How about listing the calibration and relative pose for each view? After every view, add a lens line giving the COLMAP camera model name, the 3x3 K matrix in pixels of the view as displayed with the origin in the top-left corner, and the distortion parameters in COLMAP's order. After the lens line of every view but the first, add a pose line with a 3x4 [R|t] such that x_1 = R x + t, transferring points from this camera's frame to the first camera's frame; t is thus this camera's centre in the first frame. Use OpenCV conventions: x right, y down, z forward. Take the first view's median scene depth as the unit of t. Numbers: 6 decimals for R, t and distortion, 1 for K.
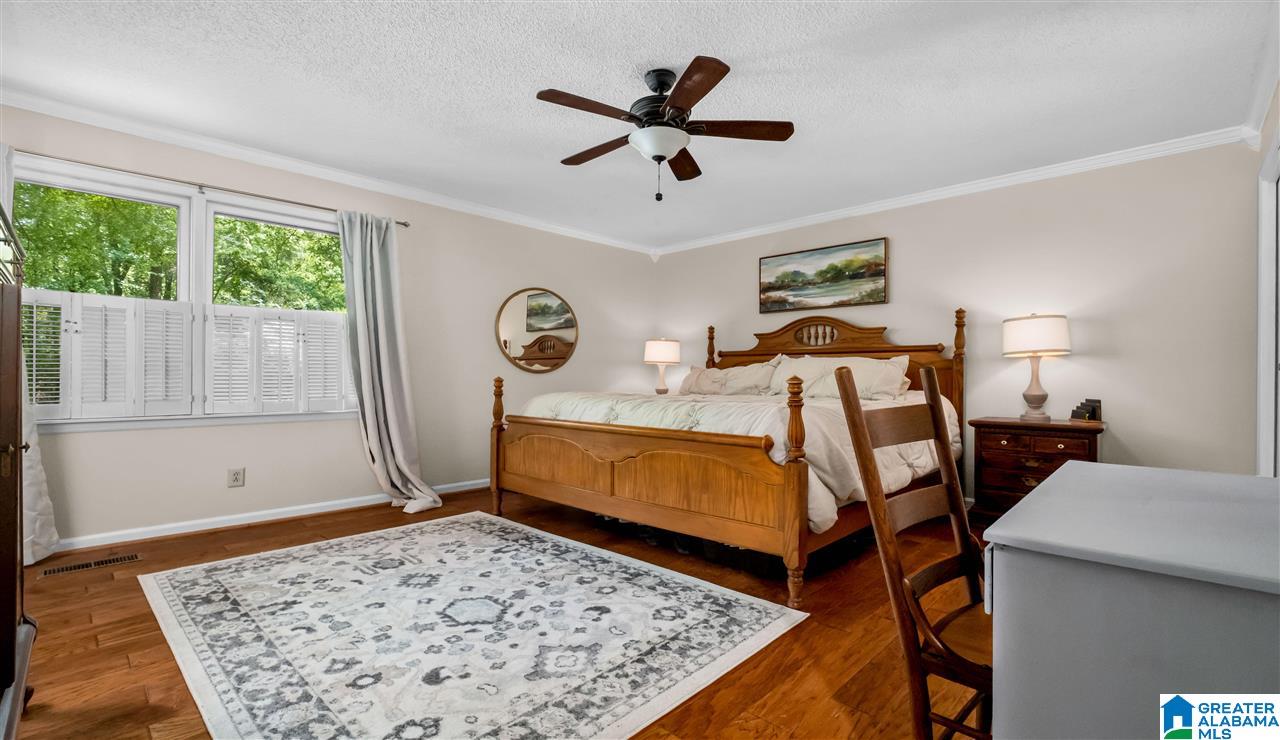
lens RADIAL K [[558.7, 0, 649.6], [0, 558.7, 372.2], [0, 0, 1]] dist [-0.005230, 0.000445]
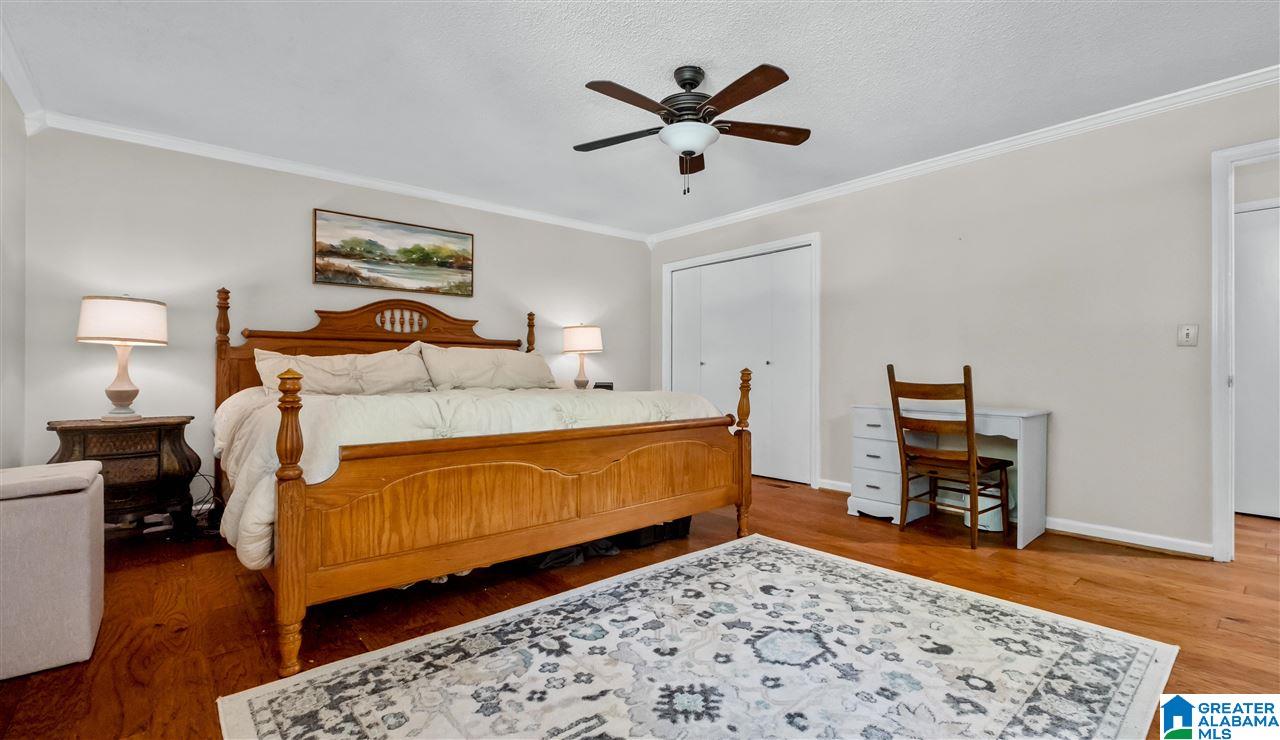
lens RADIAL K [[558.7, 0, 649.2], [0, 558.7, 370.8], [0, 0, 1]] dist [-0.005230, 0.000445]
pose [[0.107966, -0.007357, 0.994127, -0.937833], [-0.009262, 0.999922, 0.008406, 0.003090], [-0.994111, -0.010115, 0.107889, 0.897529]]
